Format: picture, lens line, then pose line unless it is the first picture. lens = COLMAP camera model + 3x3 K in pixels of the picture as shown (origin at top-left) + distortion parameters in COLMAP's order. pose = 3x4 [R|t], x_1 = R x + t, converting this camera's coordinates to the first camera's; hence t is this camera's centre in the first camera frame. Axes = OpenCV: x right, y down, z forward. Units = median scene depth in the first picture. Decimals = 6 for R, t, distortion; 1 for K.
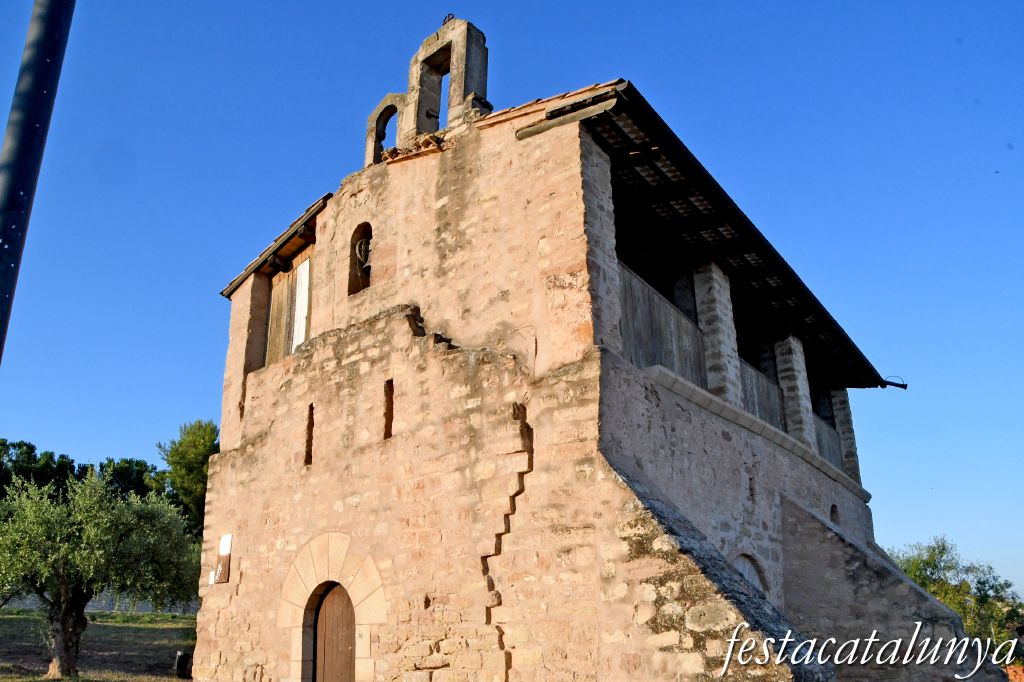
lens RADIAL K [[804.9, 0, 512.0], [0, 804.9, 341.0], [0, 0, 1]] dist [-0.126972, 0.002070]
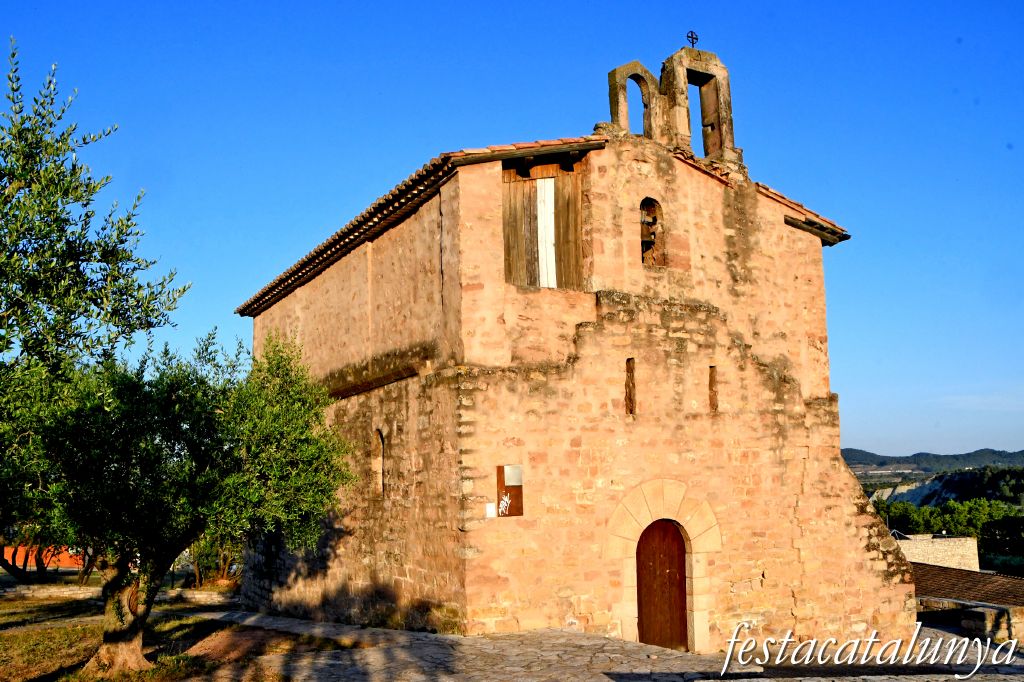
lens RADIAL K [[954.9, 0, 512.0], [0, 954.9, 341.0], [0, 0, 1]] dist [-0.056612, -0.003196]
pose [[0.309263, 0.155875, 0.938115, -1.666081], [-0.338993, 0.939741, -0.044391, 0.184766], [-0.888504, -0.304286, 0.343468, 0.762167]]
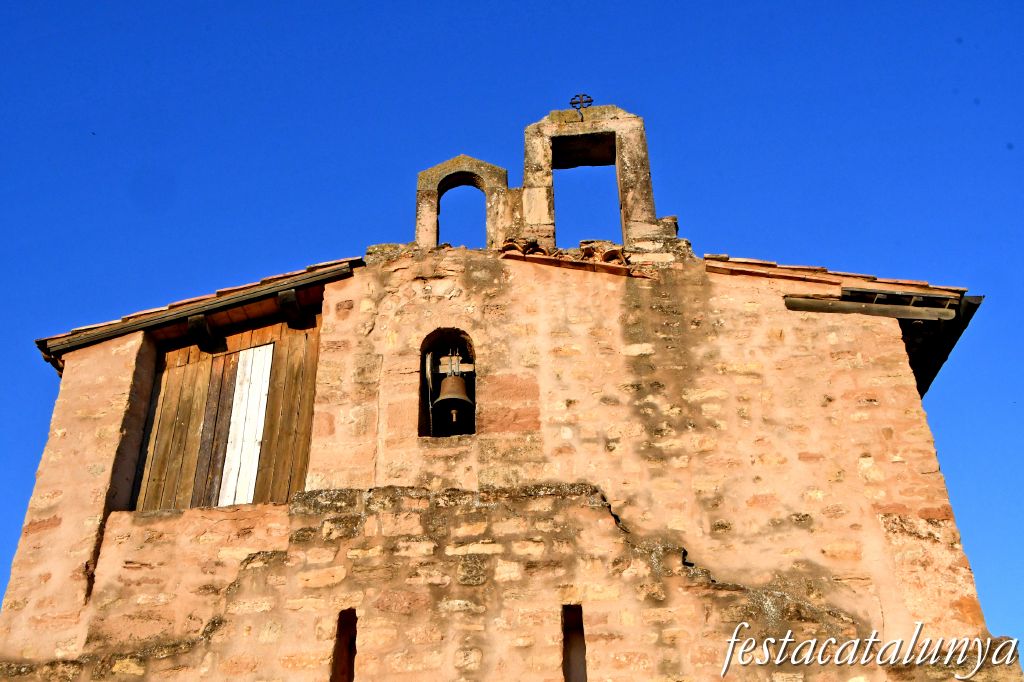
lens RADIAL K [[1018.9, 0, 512.0], [0, 1018.9, 341.0], [0, 0, 1]] dist [-0.065356, 0.162981]
pose [[0.802138, 0.349424, 0.484229, -0.603915], [-0.216616, 0.925950, -0.309344, 0.107133], [-0.556464, 0.143245, 0.818431, 0.385524]]
